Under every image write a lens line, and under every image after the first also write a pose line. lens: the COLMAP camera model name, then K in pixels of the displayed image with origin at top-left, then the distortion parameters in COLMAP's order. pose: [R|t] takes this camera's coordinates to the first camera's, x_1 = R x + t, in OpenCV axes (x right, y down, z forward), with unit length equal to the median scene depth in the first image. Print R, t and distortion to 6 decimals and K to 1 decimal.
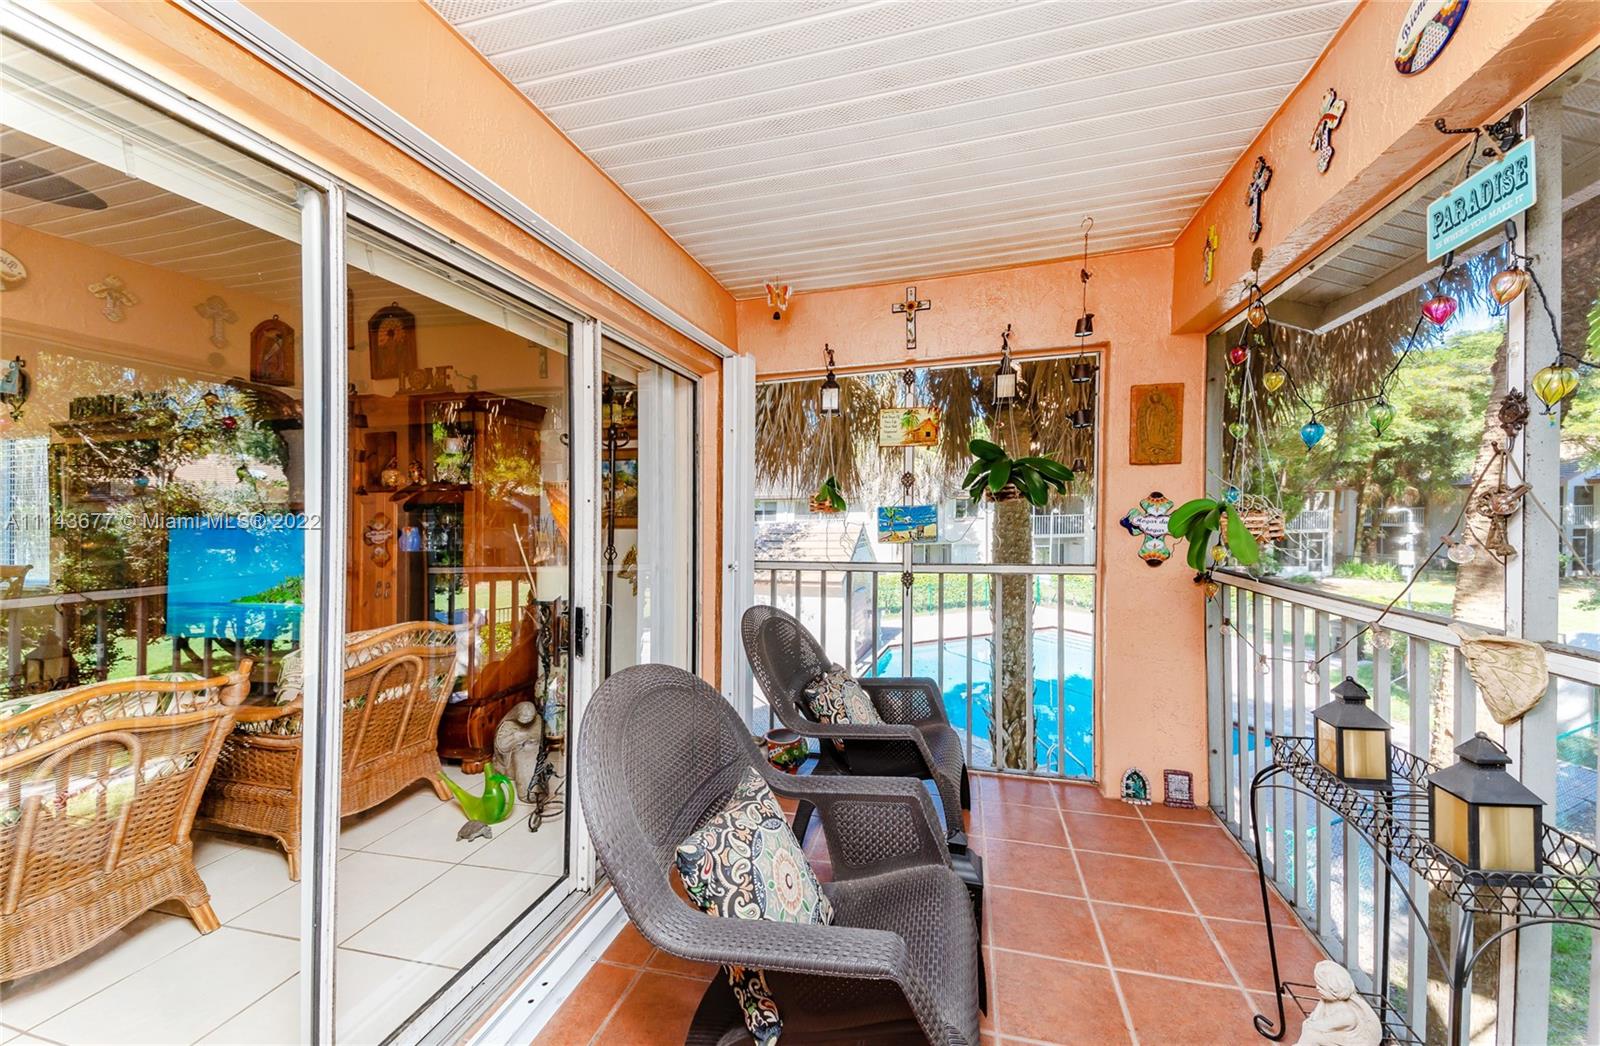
lens RADIAL K [[612.0, 0, 777.7], [0, 612.0, 514.5], [0, 0, 1]] dist [0.000266, -0.000086]
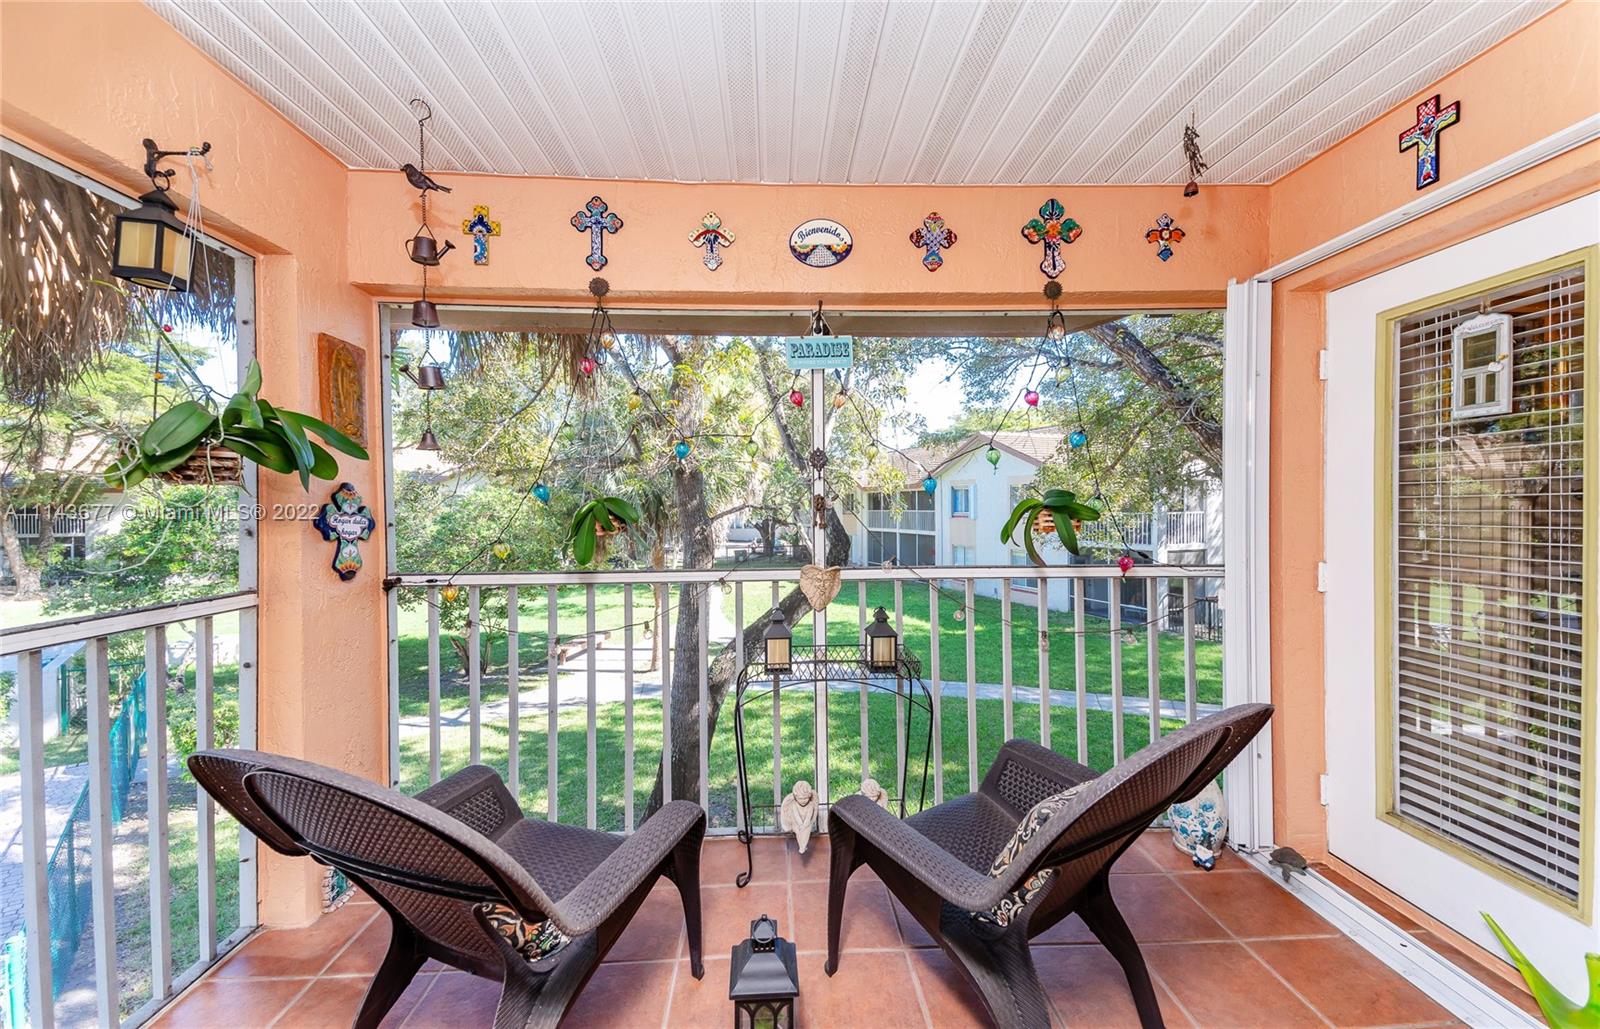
lens RADIAL K [[607.4, 0, 807.2], [0, 607.4, 514.4], [0, 0, 1]] dist [0.089689, -0.034777]
pose [[-0.320043, 0.011931, 0.947328, -0.306051], [0.012167, 0.999890, -0.008483, 0.016242], [-0.947325, 0.008811, -0.320153, 0.710800]]
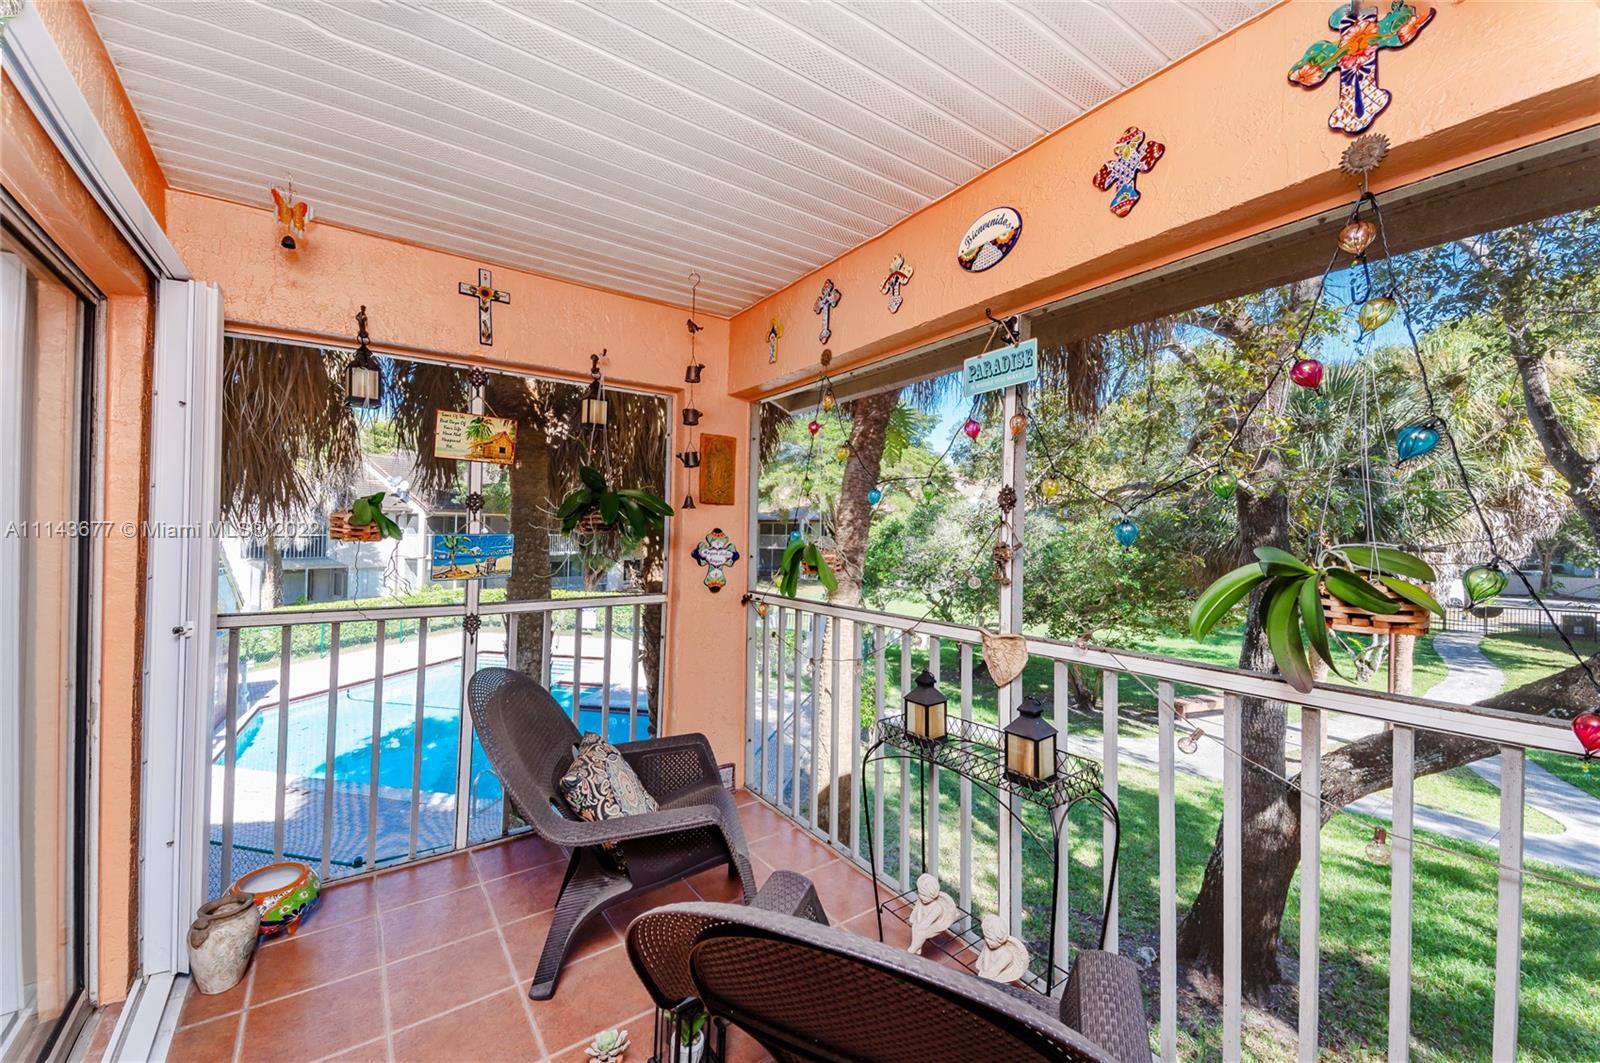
lens RADIAL K [[628.0, 0, 771.4], [0, 628.0, 536.6], [0, 0, 1]] dist [0.077027, -0.033730]
pose [[0.646491, 0.023370, 0.762564, -0.223310], [-0.025891, 0.999627, -0.008685, -0.013099], [-0.762482, -0.014128, 0.646855, 0.152132]]
